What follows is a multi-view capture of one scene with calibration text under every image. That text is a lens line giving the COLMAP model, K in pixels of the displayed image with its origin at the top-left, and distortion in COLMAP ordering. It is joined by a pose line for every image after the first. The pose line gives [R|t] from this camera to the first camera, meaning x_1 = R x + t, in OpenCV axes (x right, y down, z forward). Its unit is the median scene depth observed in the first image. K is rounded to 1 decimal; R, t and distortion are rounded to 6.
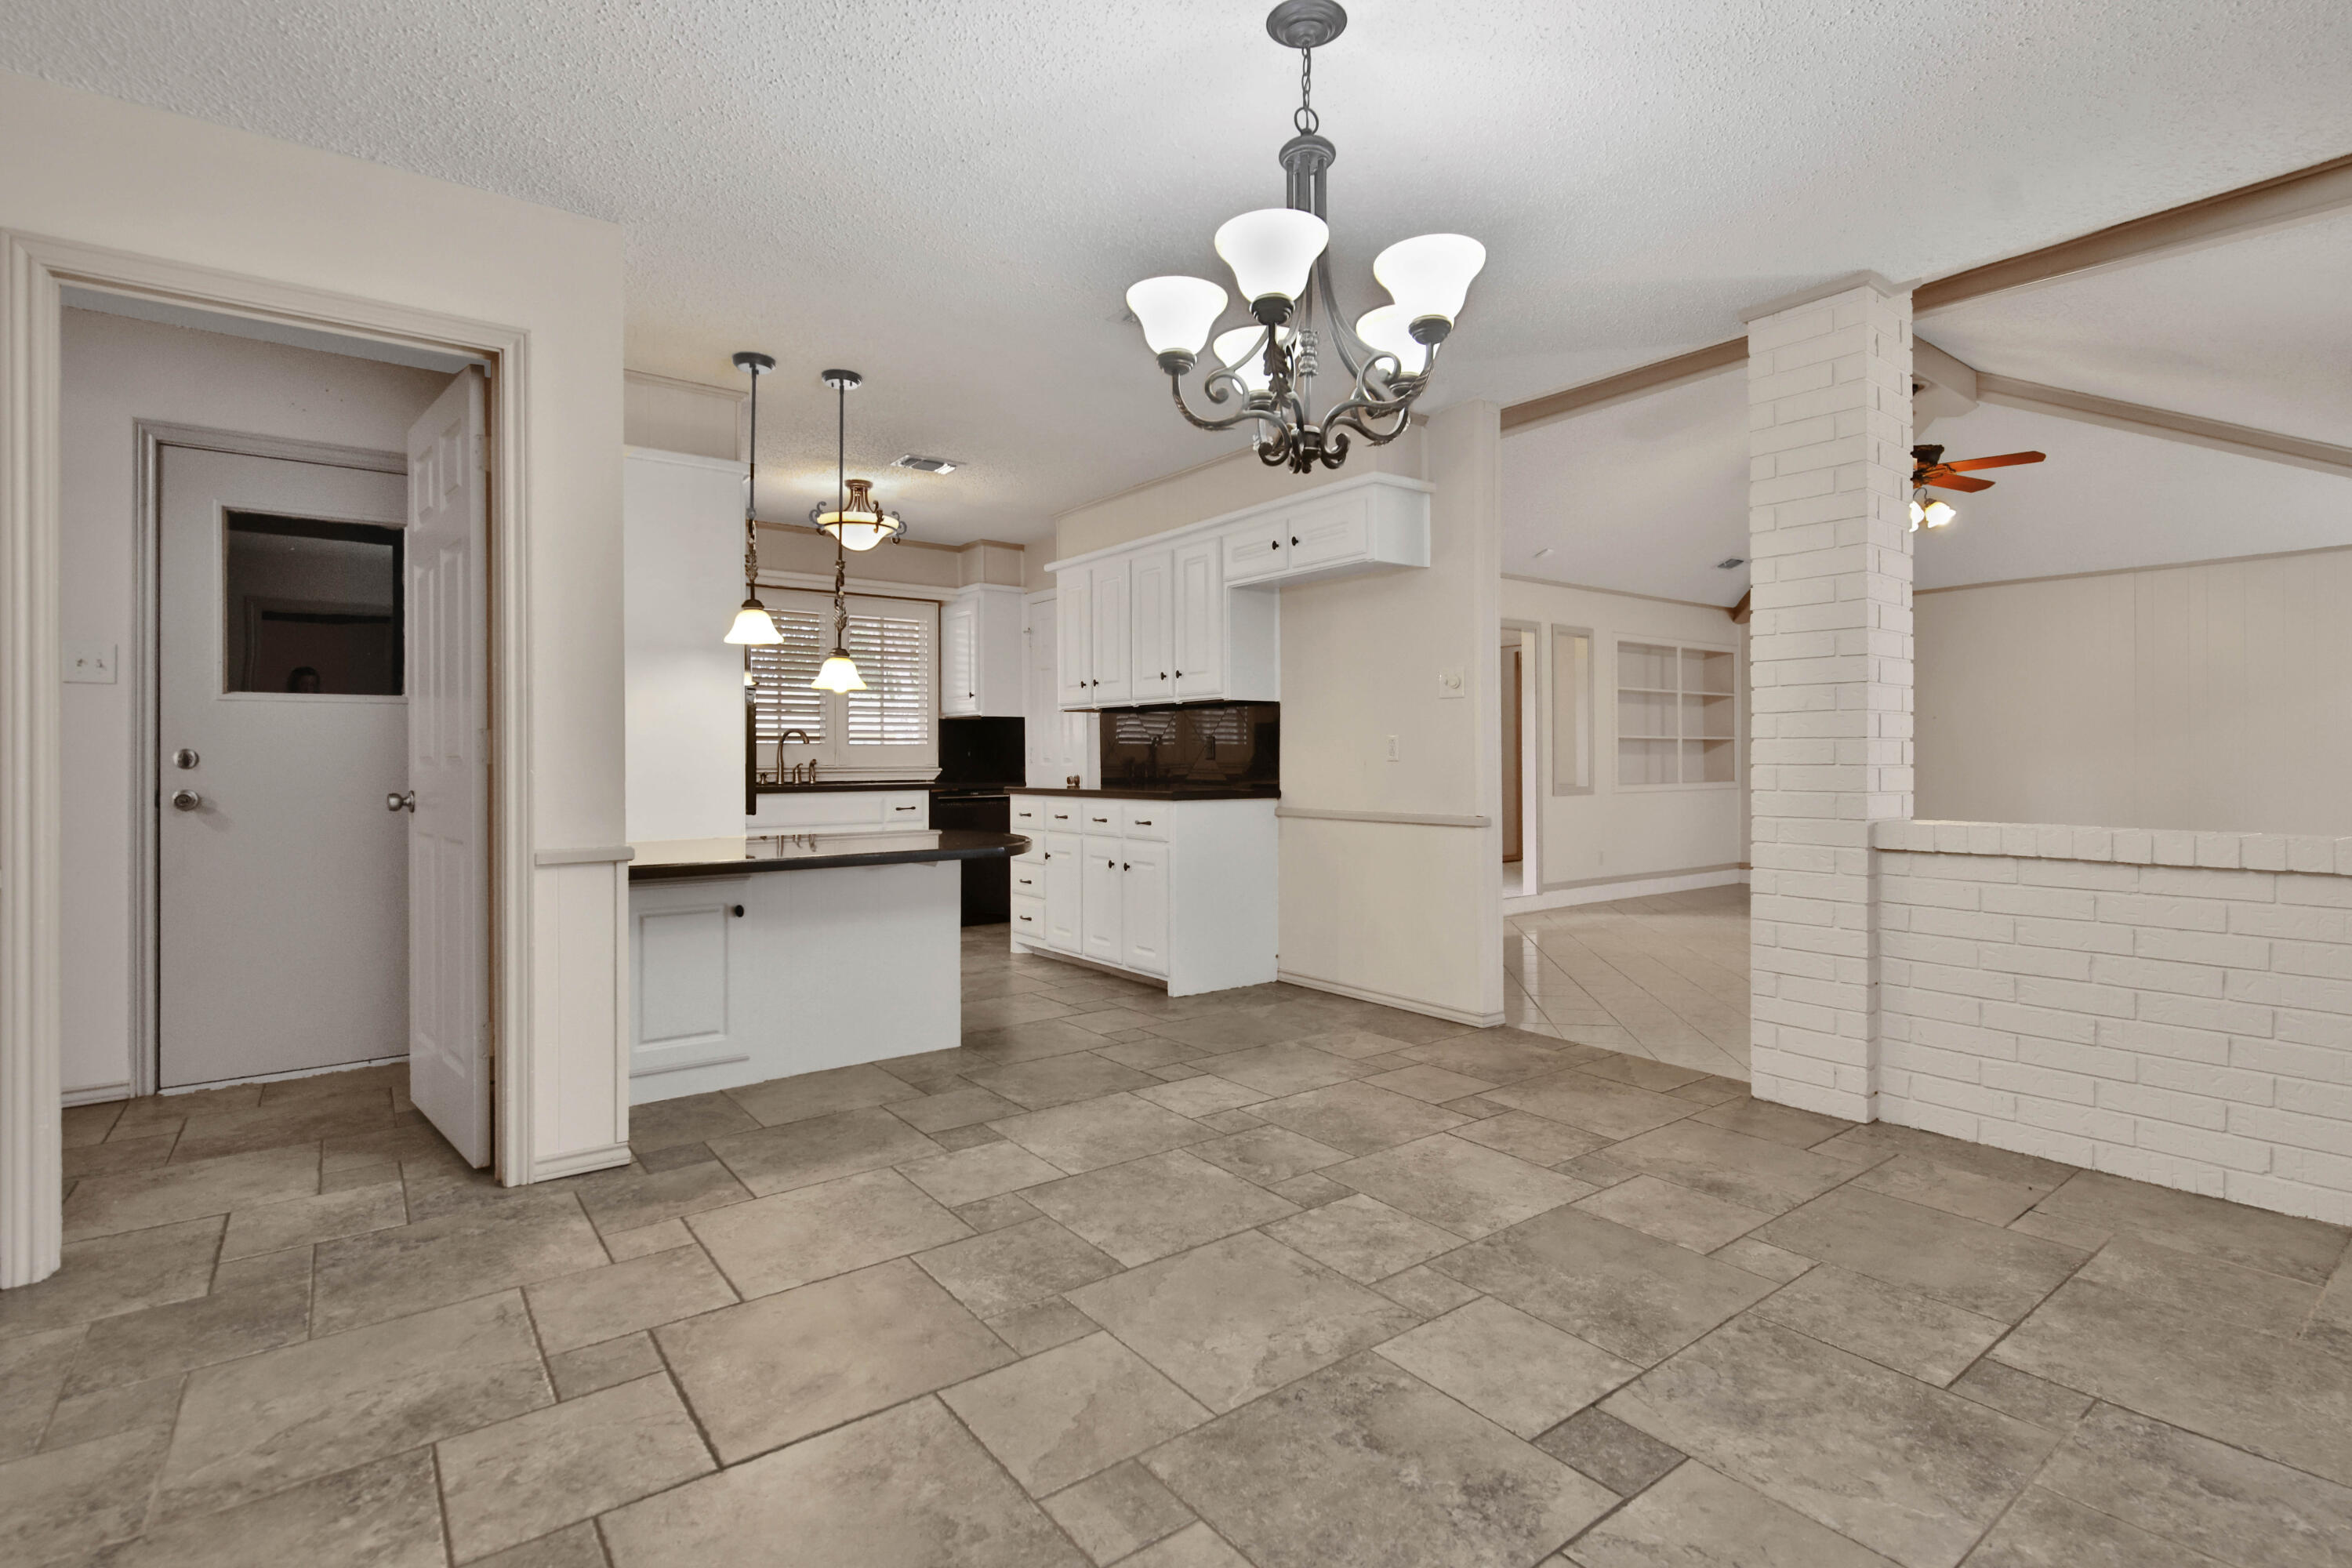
lens RADIAL K [[1091.9, 0, 1200.7], [0, 1091.9, 761.2], [0, 0, 1]] dist [0.004978, -0.011220]
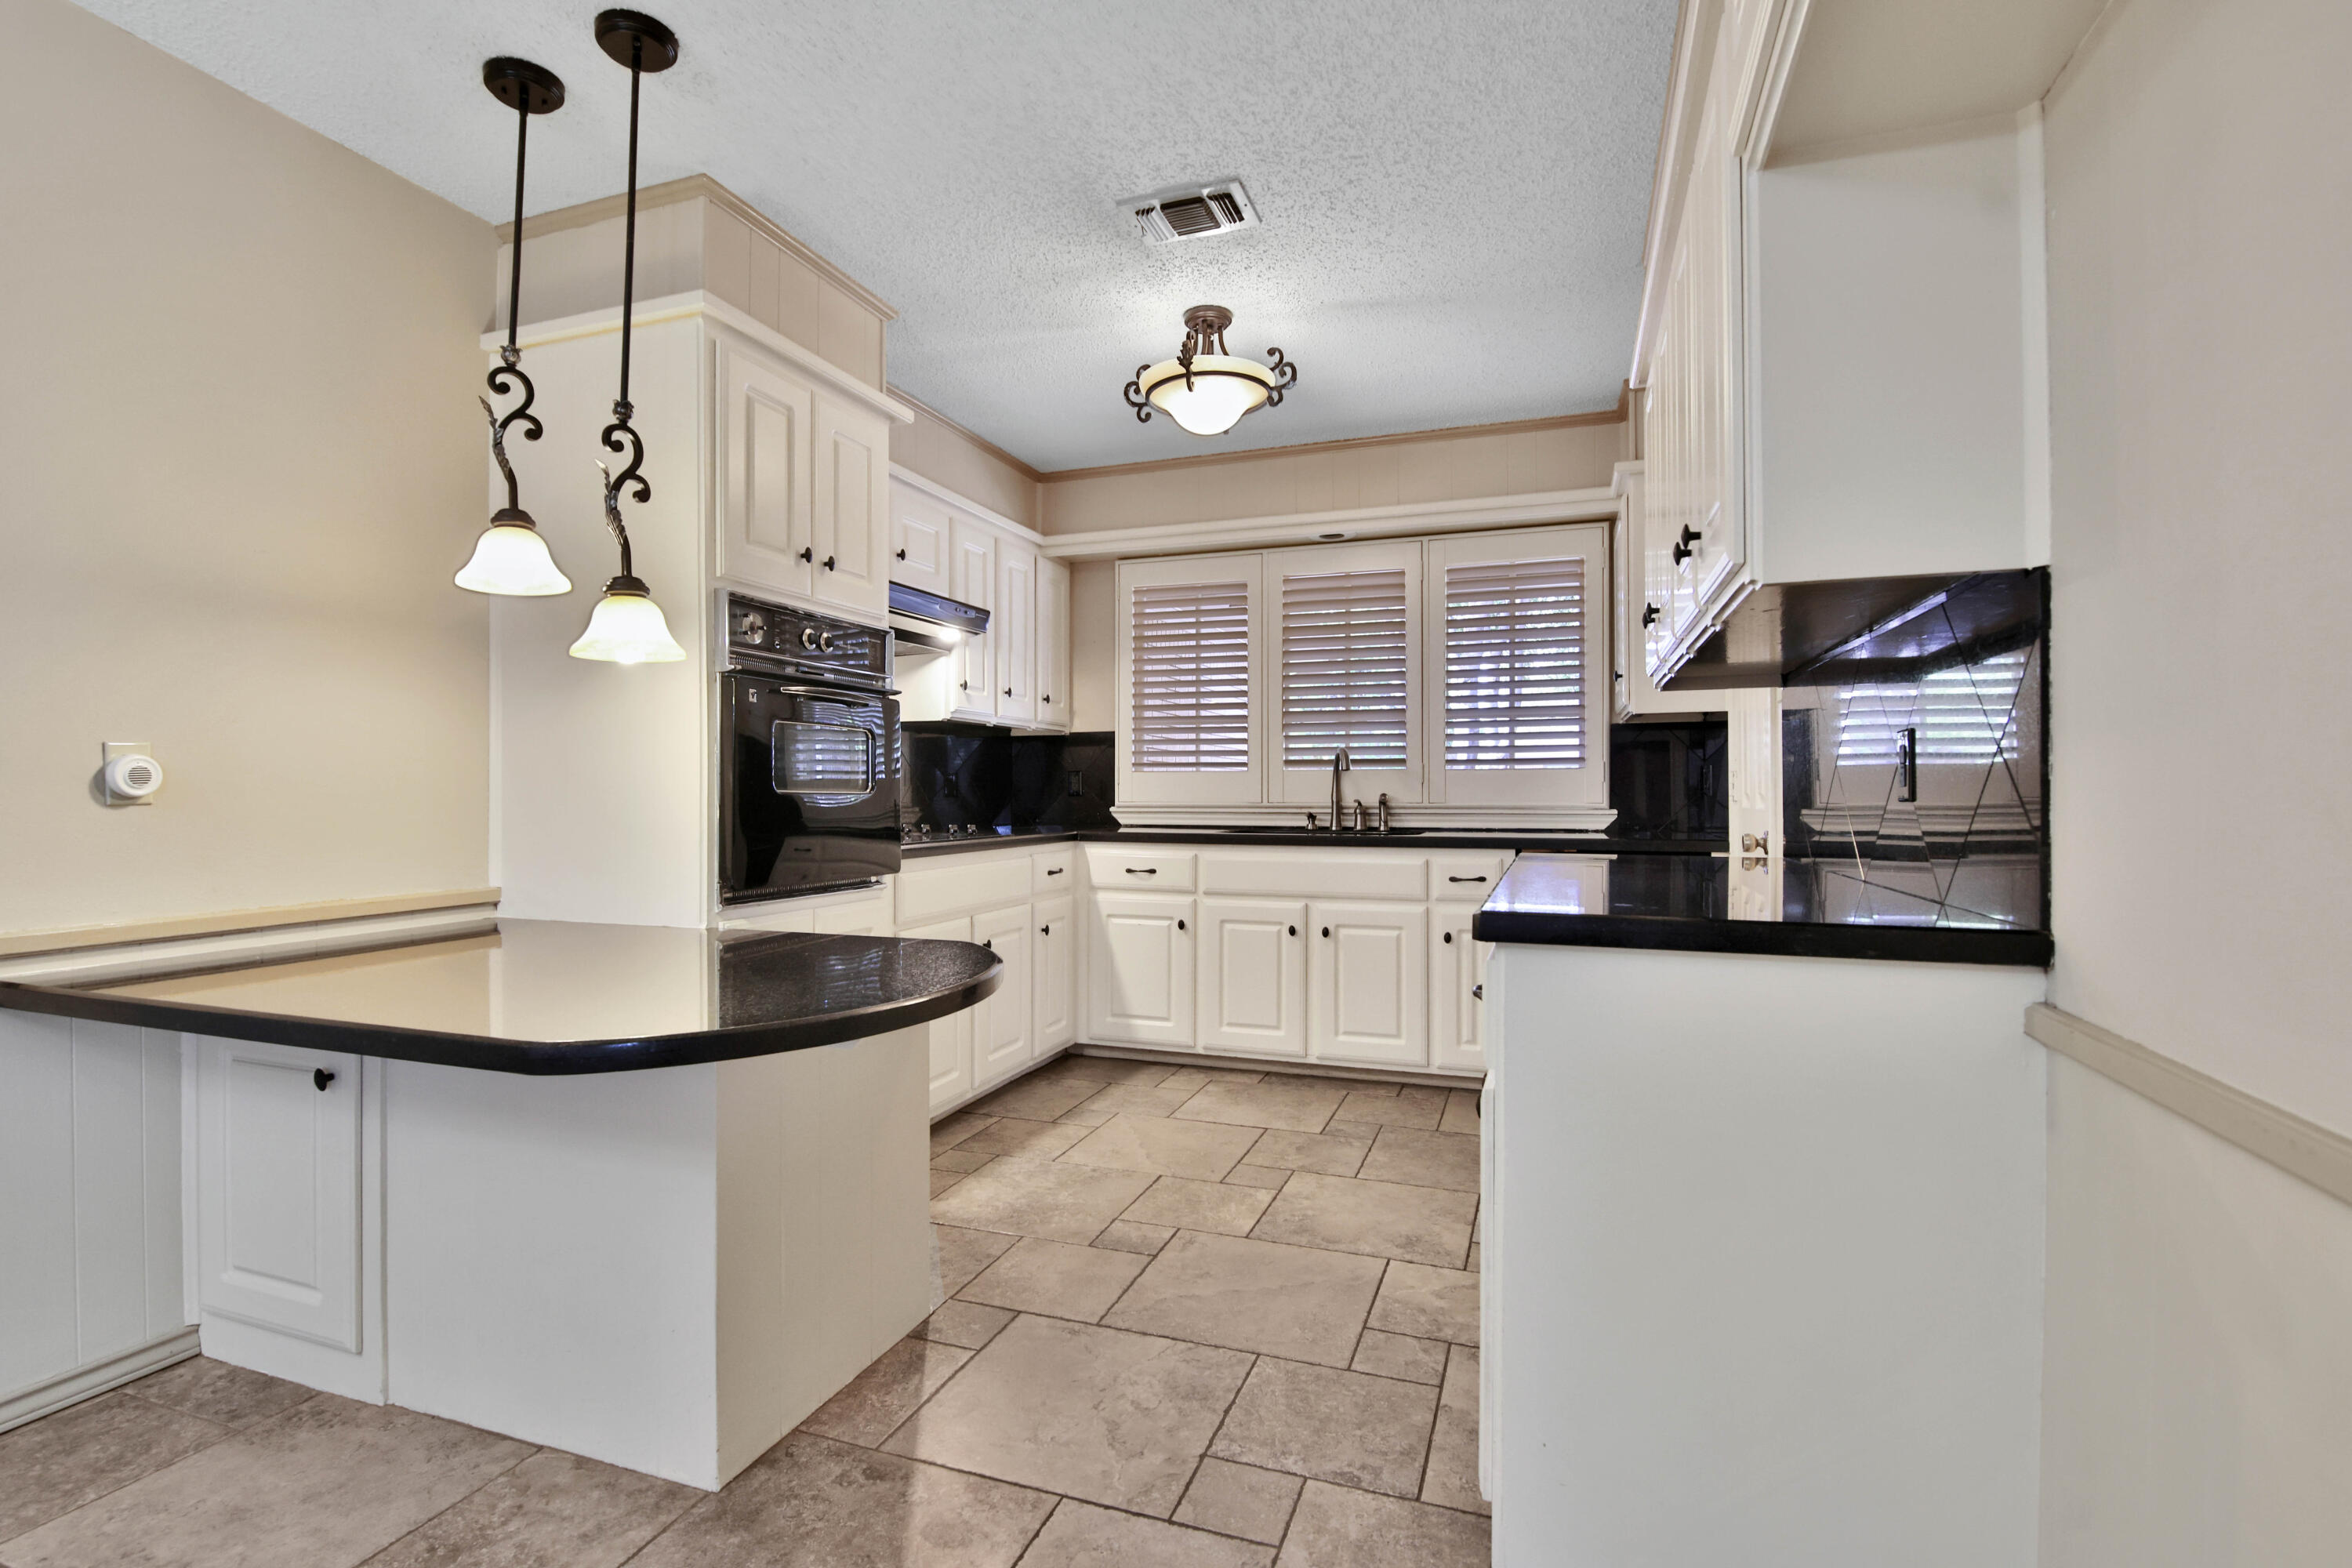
lens RADIAL K [[1091.9, 0, 1181.8], [0, 1091.9, 785.8], [0, 0, 1]] dist [0.004978, -0.011220]
pose [[0.541650, -0.000547, -0.840604, 0.322971], [-0.004459, 0.999984, -0.003524, -0.008537], [0.840592, 0.005657, 0.541639, 1.343919]]
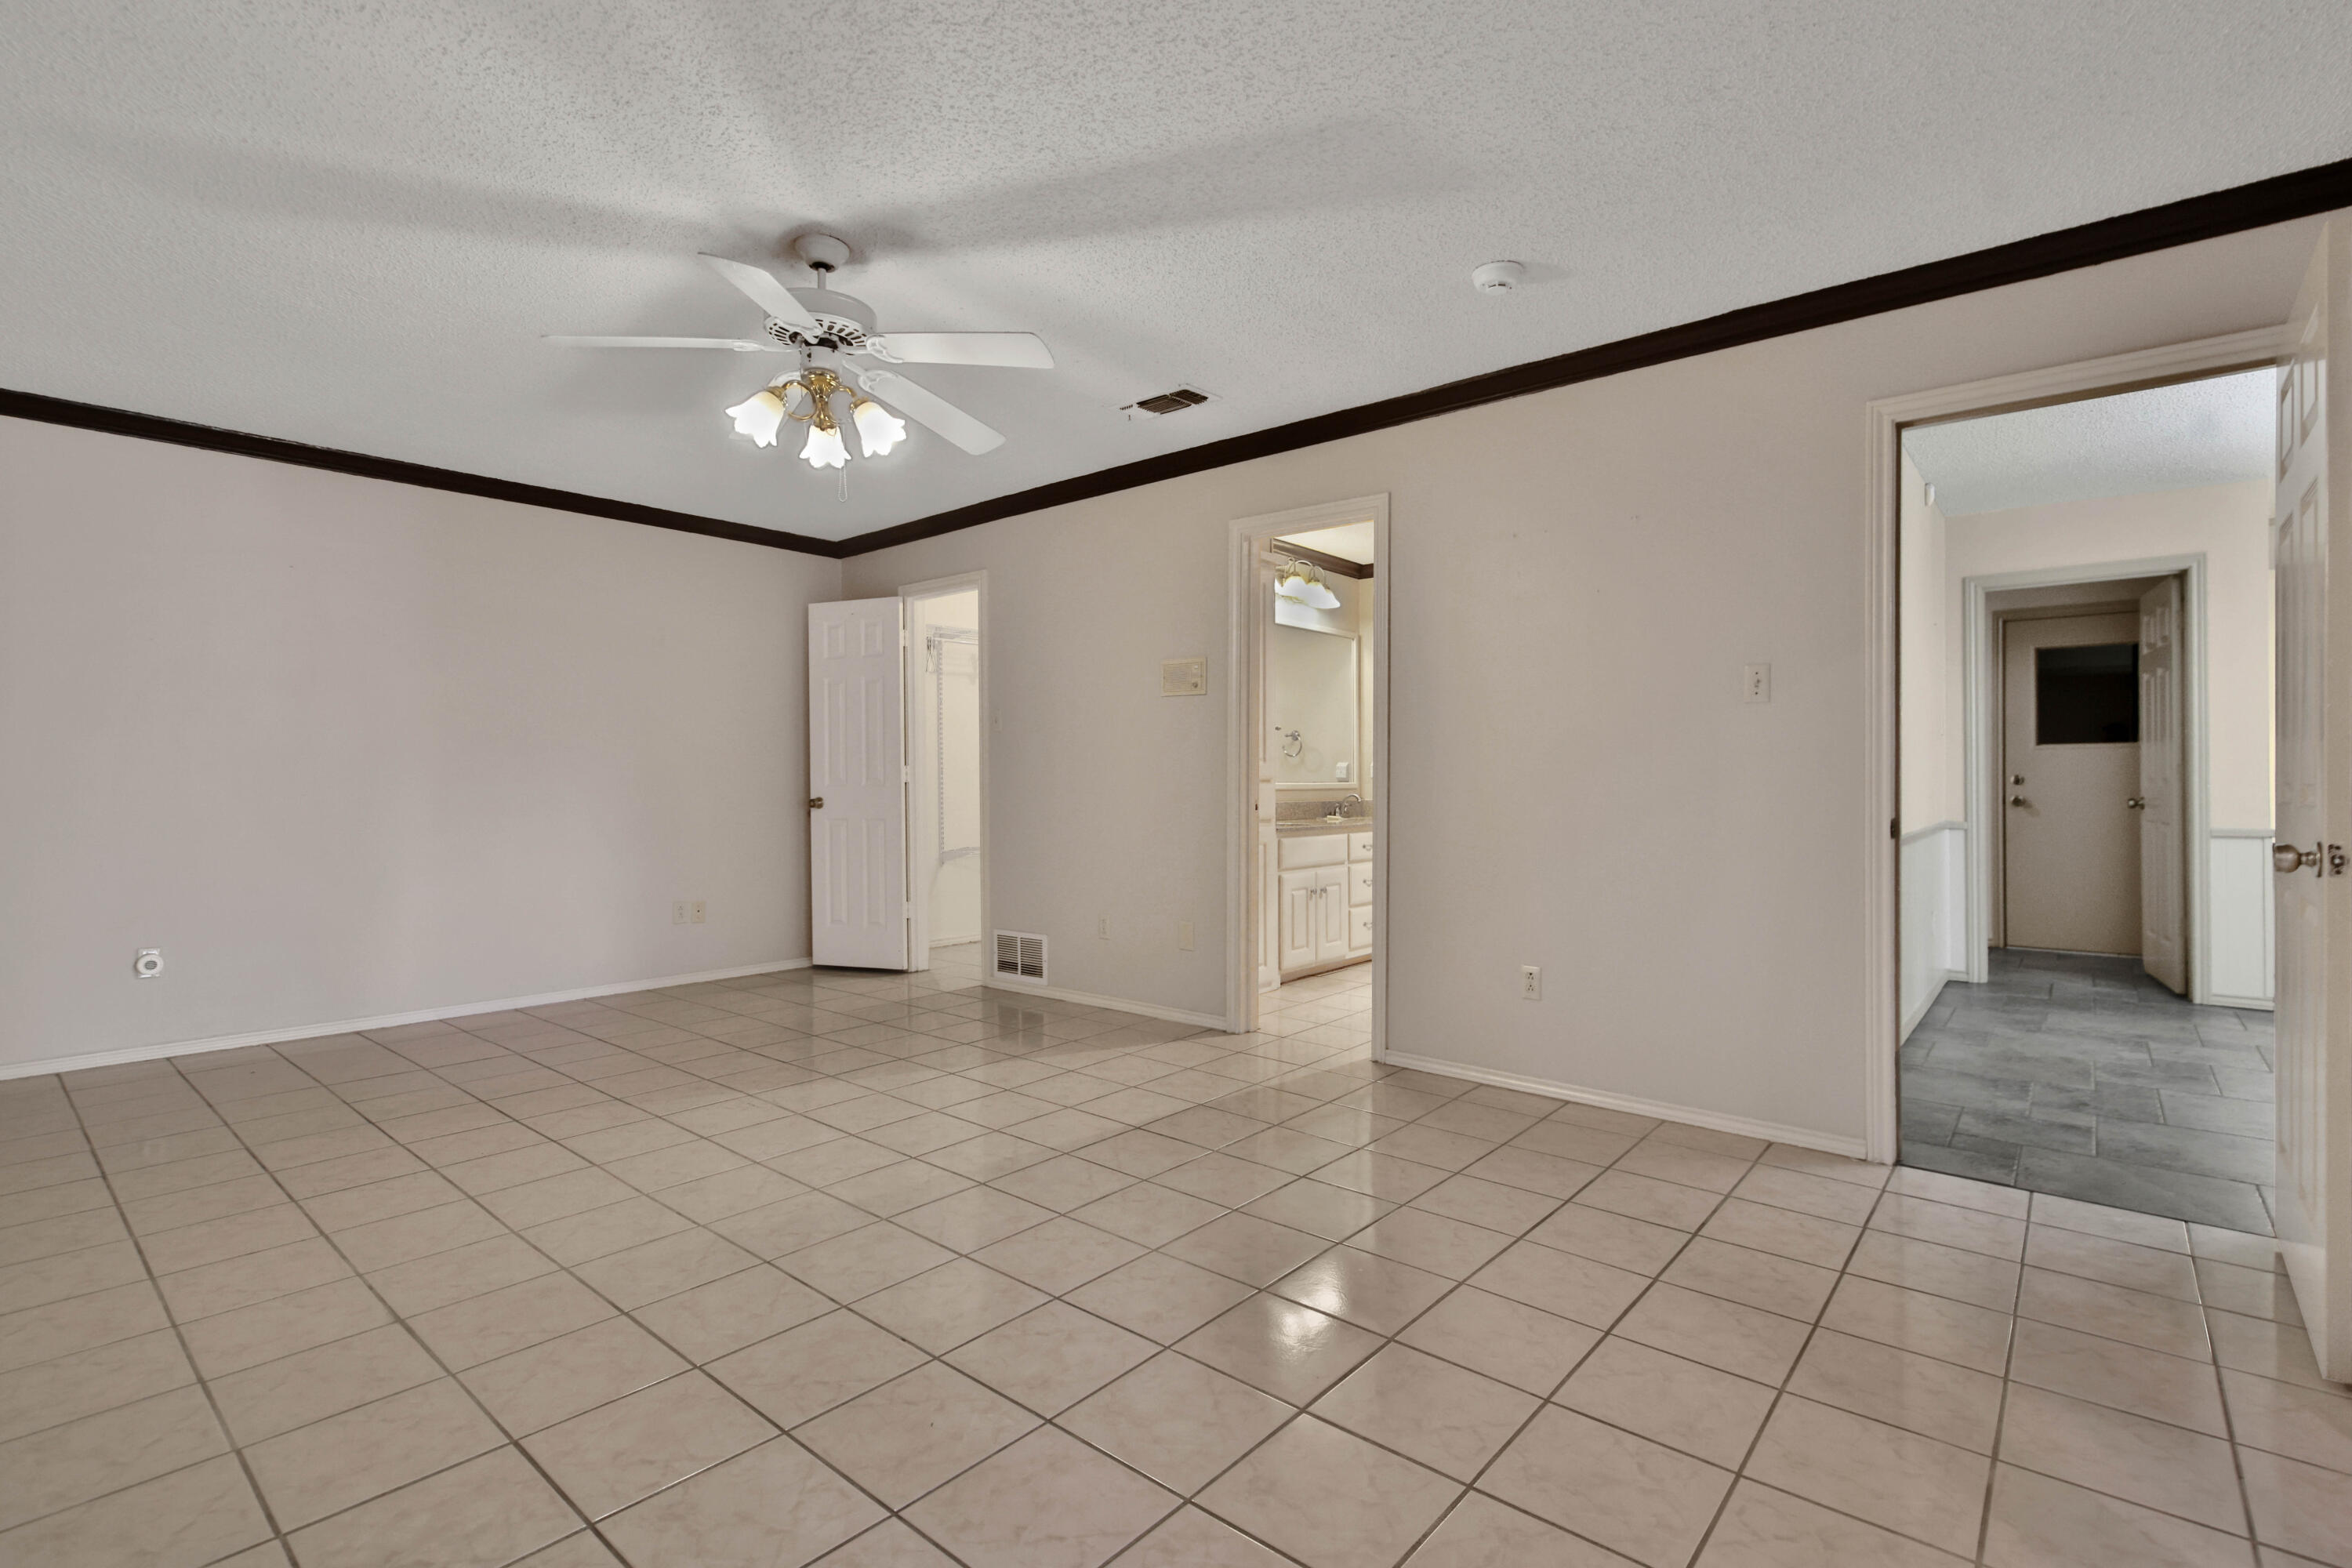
lens RADIAL K [[1091.9, 0, 1176.8], [0, 1091.9, 774.3], [0, 0, 1]] dist [0.004978, -0.011220]
pose [[0.211618, -0.006856, -0.977328, 0.846344], [-0.000899, 0.999974, -0.007210, 0.003786], [0.977352, 0.002404, 0.211607, -1.141350]]
